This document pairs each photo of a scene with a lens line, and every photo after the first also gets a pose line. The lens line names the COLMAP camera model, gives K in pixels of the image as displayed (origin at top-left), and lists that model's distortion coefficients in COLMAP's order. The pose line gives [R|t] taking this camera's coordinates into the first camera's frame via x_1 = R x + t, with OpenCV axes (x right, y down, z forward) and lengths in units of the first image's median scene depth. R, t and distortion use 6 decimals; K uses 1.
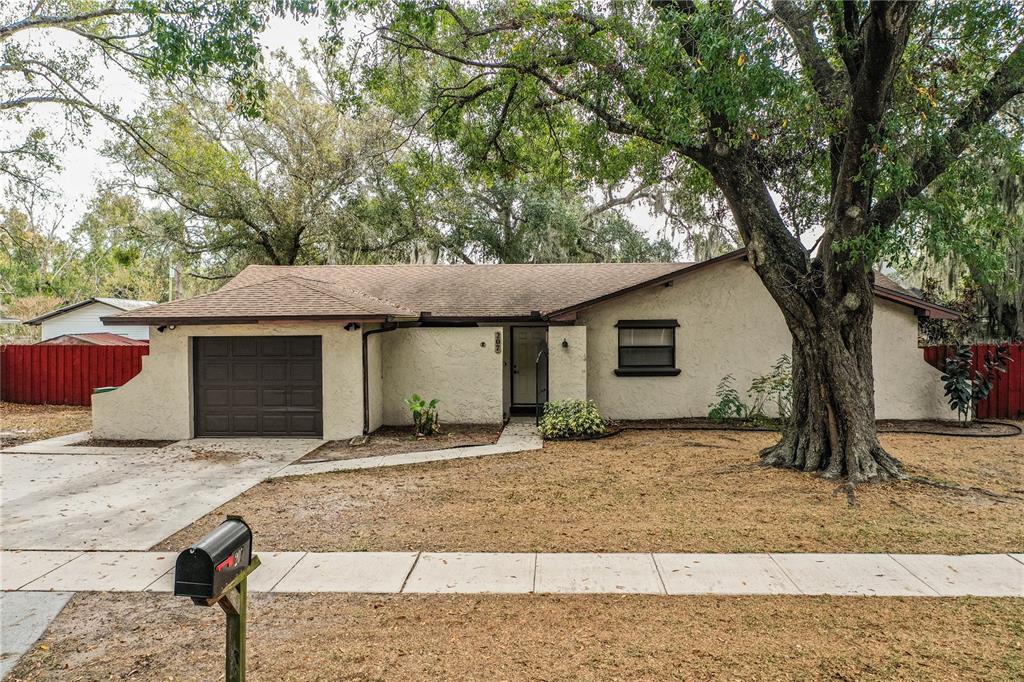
lens RADIAL K [[803.8, 0, 518.2], [0, 803.8, 339.3], [0, 0, 1]] dist [-0.001883, -0.000783]
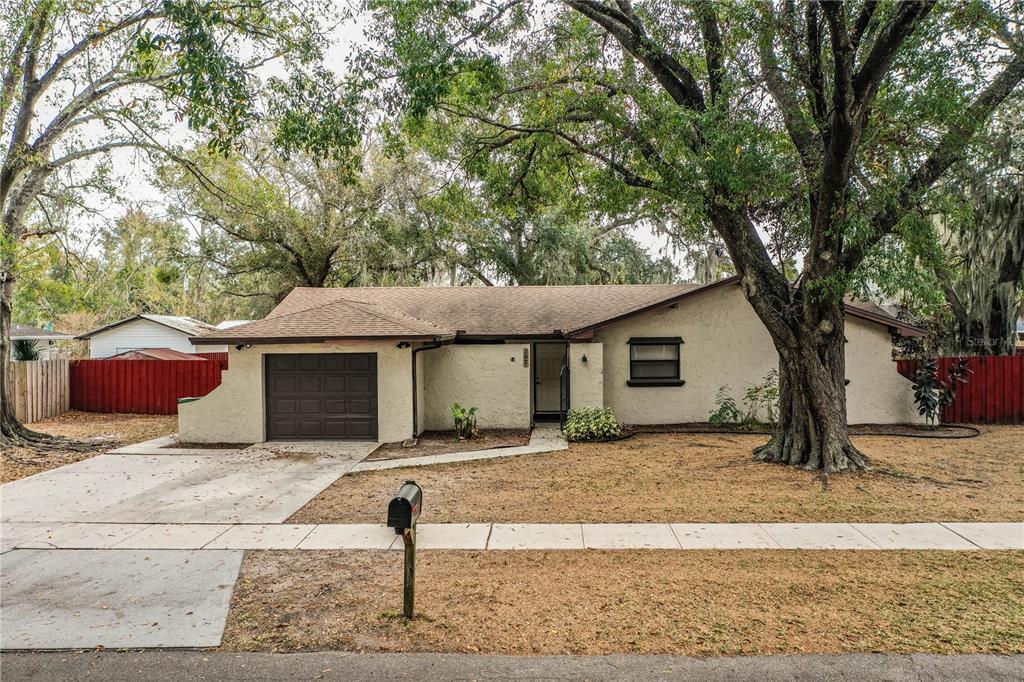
lens RADIAL K [[803.8, 0, 518.2], [0, 803.8, 339.3], [0, 0, 1]] dist [-0.001883, -0.000783]
pose [[0.999993, -0.002699, 0.002427, -0.052894], [0.002725, 0.999938, -0.010757, -0.013605], [-0.002398, 0.010763, 0.999939, -0.201975]]
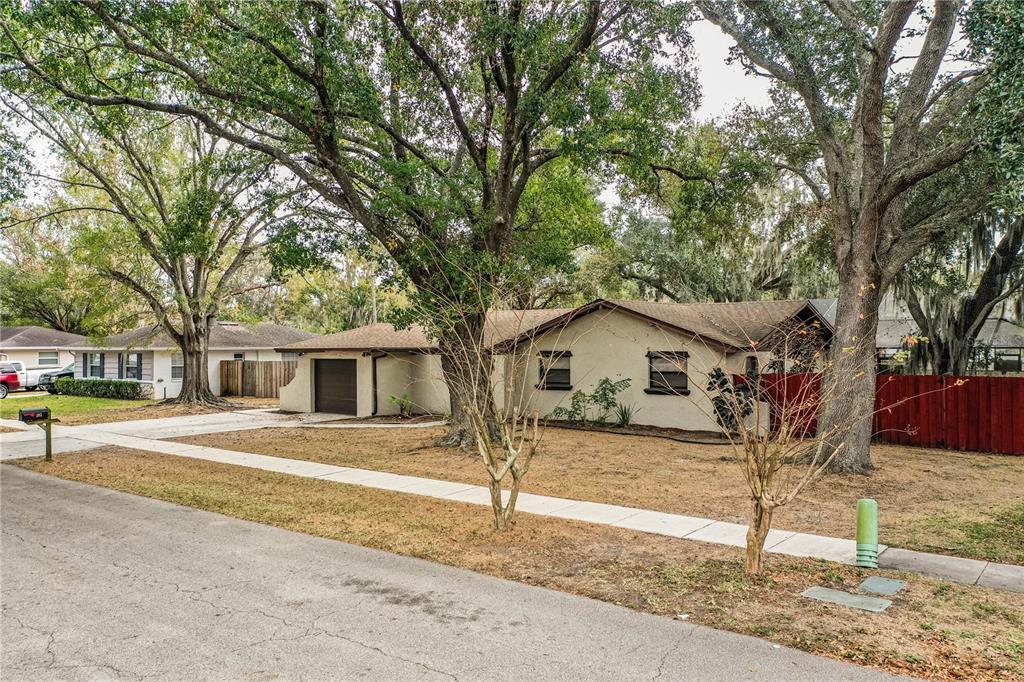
lens RADIAL K [[803.8, 0, 518.2], [0, 803.8, 339.3], [0, 0, 1]] dist [-0.001883, -0.000783]
pose [[0.806517, -0.003131, -0.591203, 1.386097], [-0.014469, 0.999582, -0.025032, -0.011485], [0.591034, 0.028742, 0.806134, -0.313505]]
